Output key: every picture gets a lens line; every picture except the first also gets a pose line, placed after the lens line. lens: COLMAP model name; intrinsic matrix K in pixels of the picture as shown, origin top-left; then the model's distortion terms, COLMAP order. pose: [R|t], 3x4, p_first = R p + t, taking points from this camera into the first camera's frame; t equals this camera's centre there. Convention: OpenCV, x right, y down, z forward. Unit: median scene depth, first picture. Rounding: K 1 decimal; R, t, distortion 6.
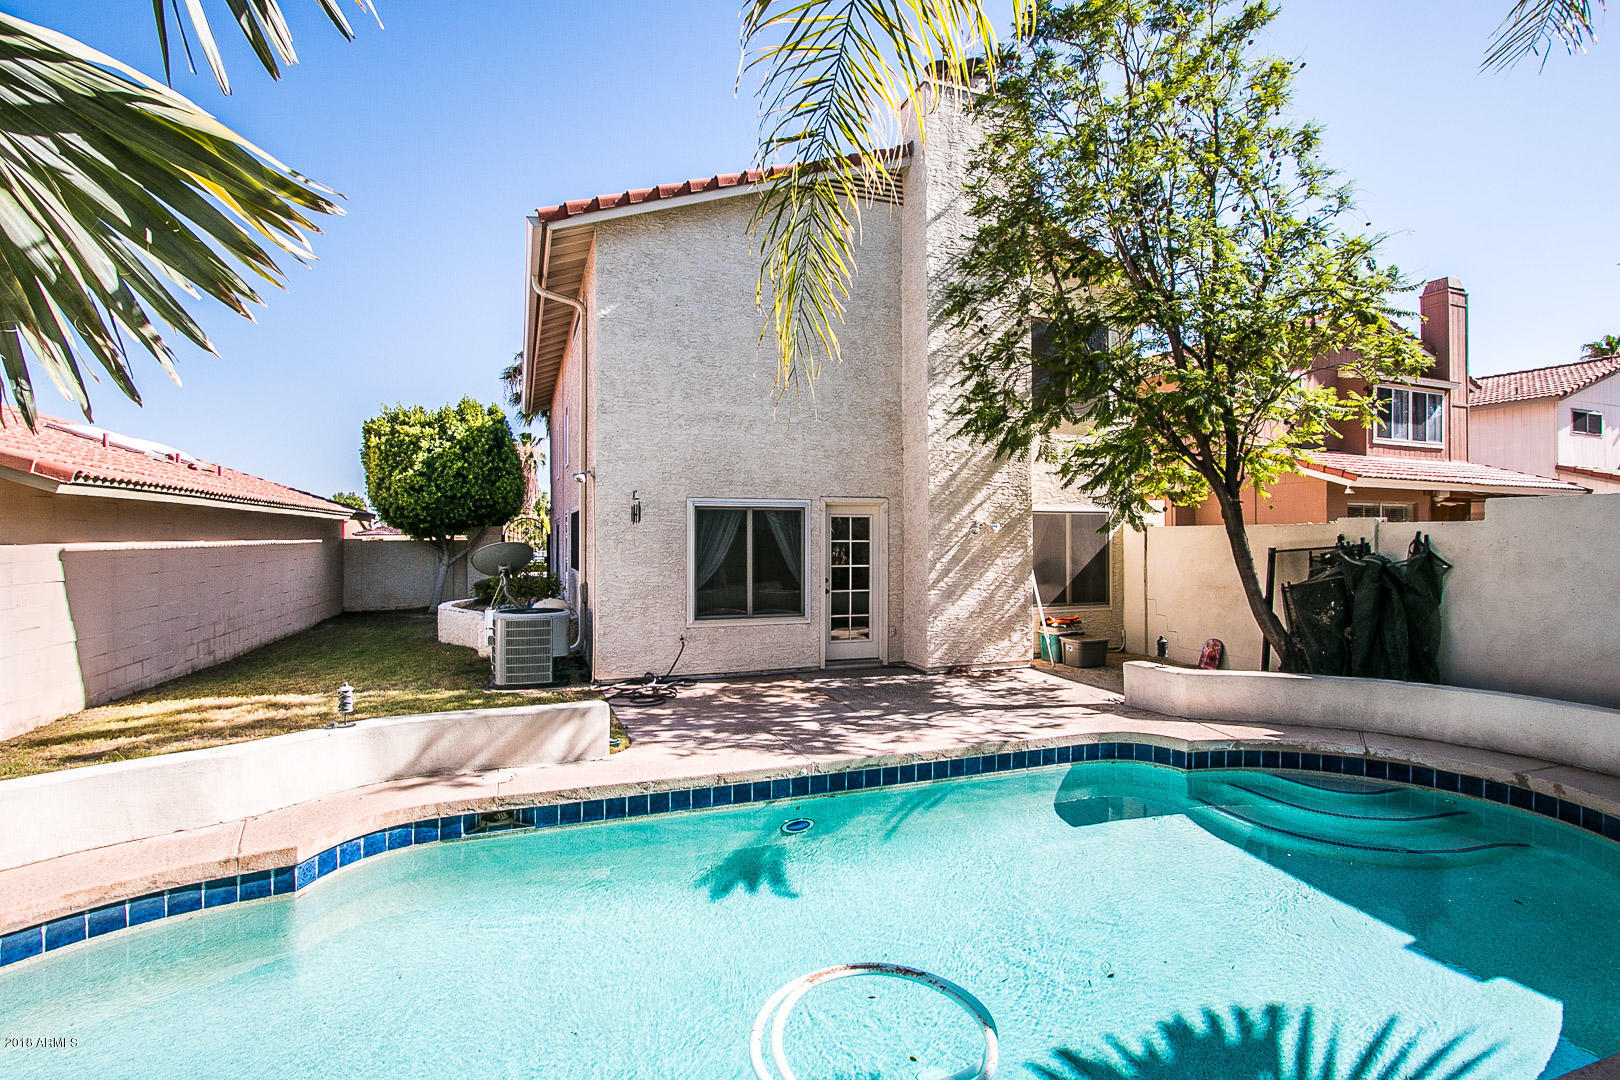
lens RADIAL K [[745.0, 0, 803.1], [0, 745.0, 538.7], [0, 0, 1]] dist [-0.018591, 0.001252]
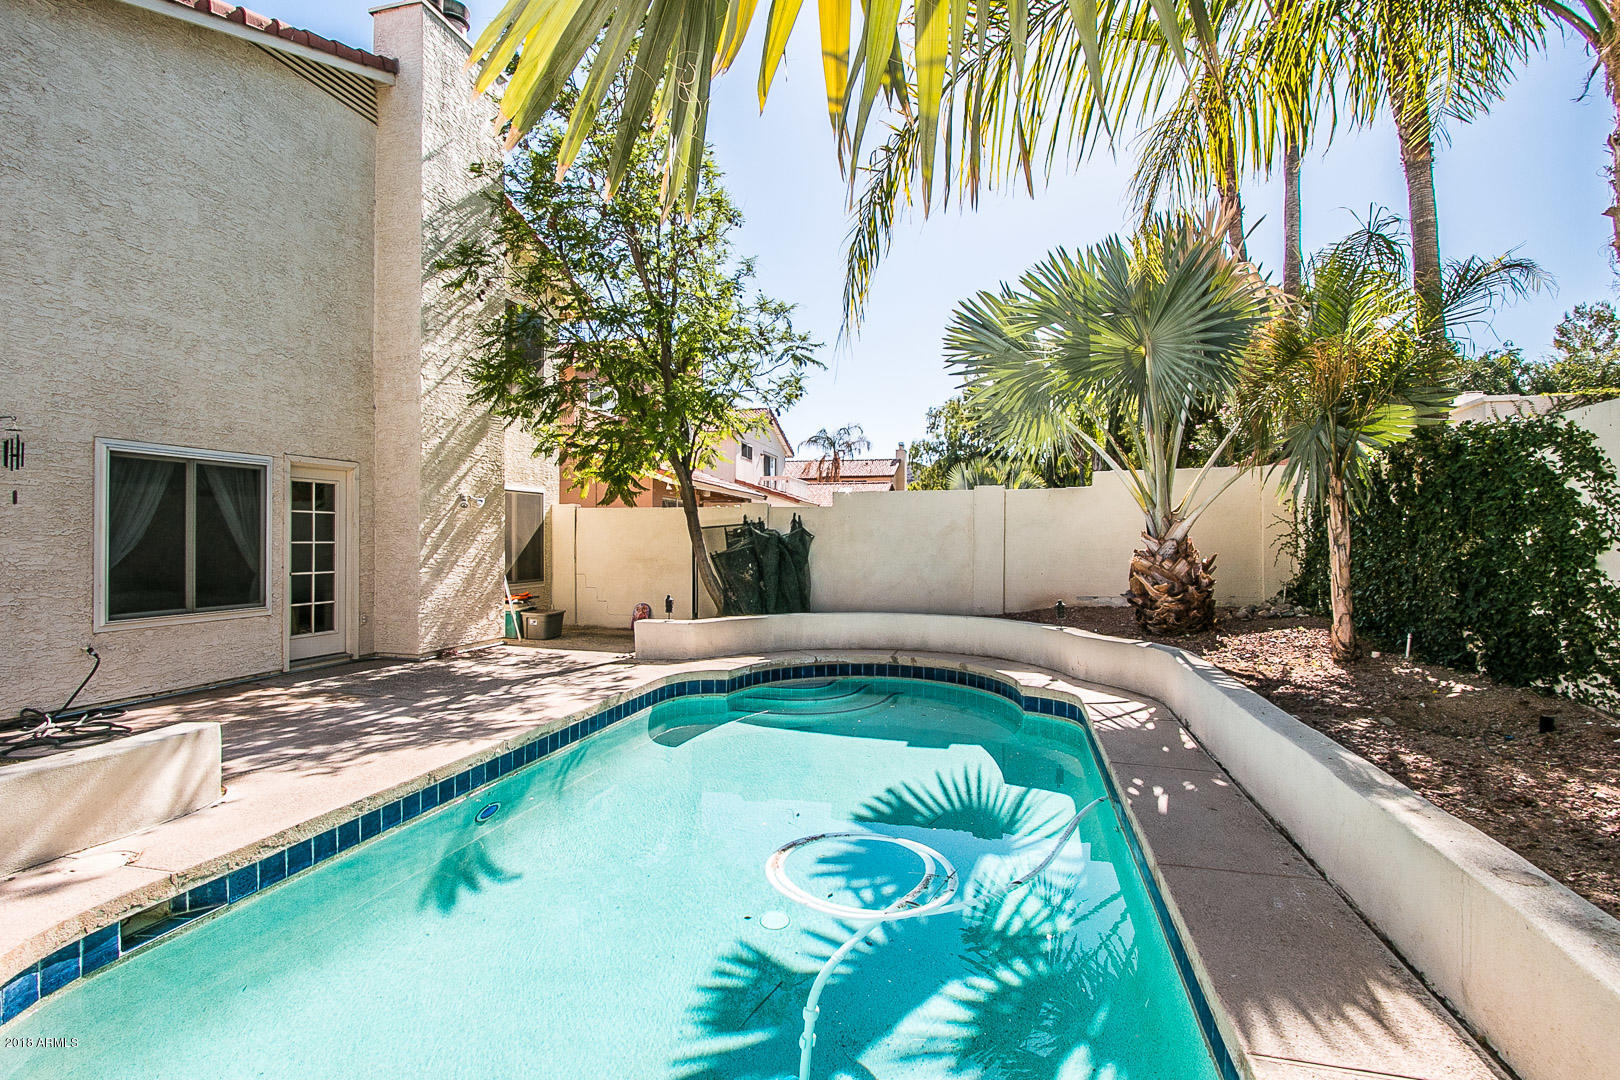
lens RADIAL K [[745.0, 0, 803.1], [0, 745.0, 538.7], [0, 0, 1]] dist [-0.018591, 0.001252]
pose [[0.594713, -0.002370, 0.803934, -0.306938], [-0.004338, 0.999972, 0.006157, 0.028940], [-0.803926, -0.007149, 0.594686, 0.103126]]
